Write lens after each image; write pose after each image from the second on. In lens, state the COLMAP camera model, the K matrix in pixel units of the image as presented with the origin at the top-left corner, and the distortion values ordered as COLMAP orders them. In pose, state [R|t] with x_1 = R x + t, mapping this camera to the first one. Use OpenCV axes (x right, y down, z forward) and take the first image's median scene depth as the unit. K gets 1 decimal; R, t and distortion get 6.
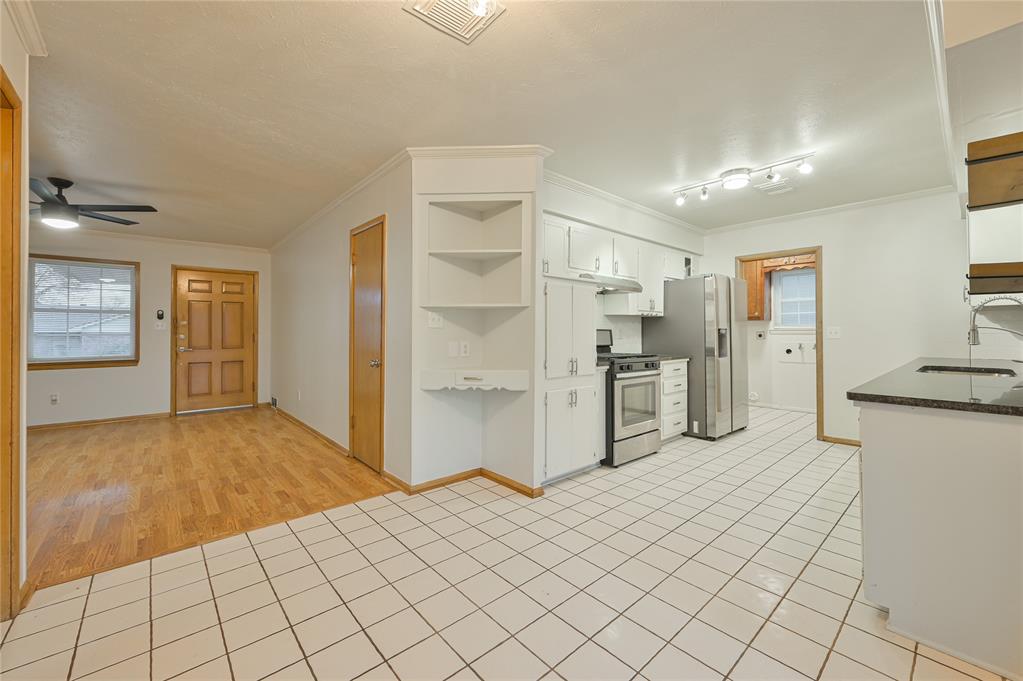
lens RADIAL K [[409.5, 0, 515.4], [0, 409.5, 326.7], [0, 0, 1]] dist [-0.000574, -0.000010]
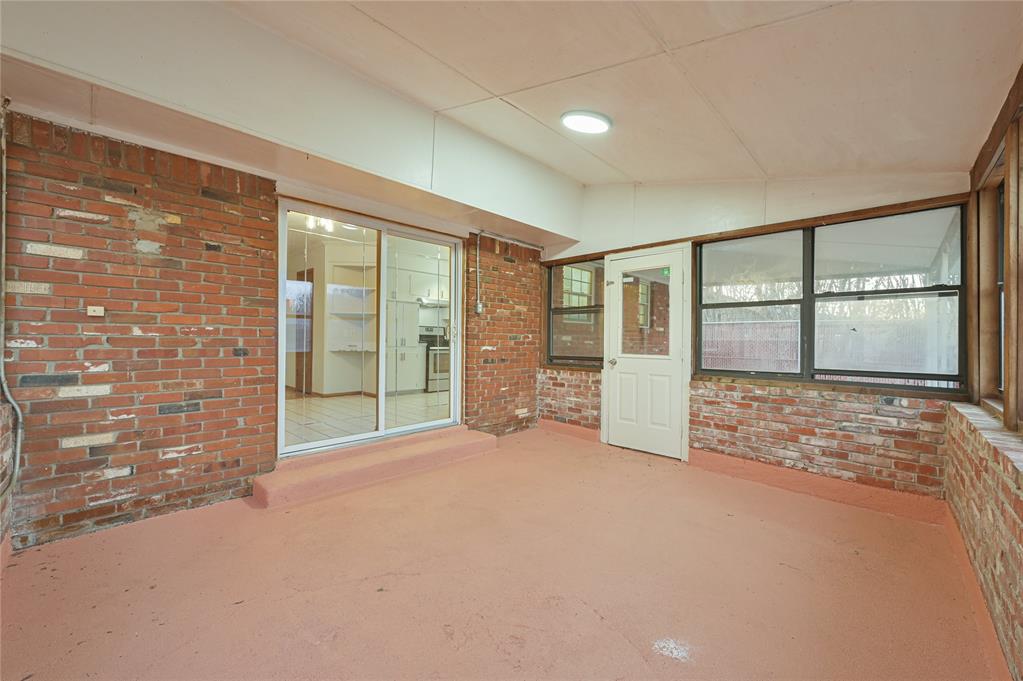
lens RADIAL K [[399.7, 0, 511.6], [0, 399.7, 340.4], [0, 0, 1]] dist [-0.000590, -0.000017]
pose [[0.996915, 0.009282, 0.077937, 0.397512], [-0.010386, 0.999851, 0.013771, 0.038707], [-0.077797, -0.014538, 0.996863, -0.827888]]
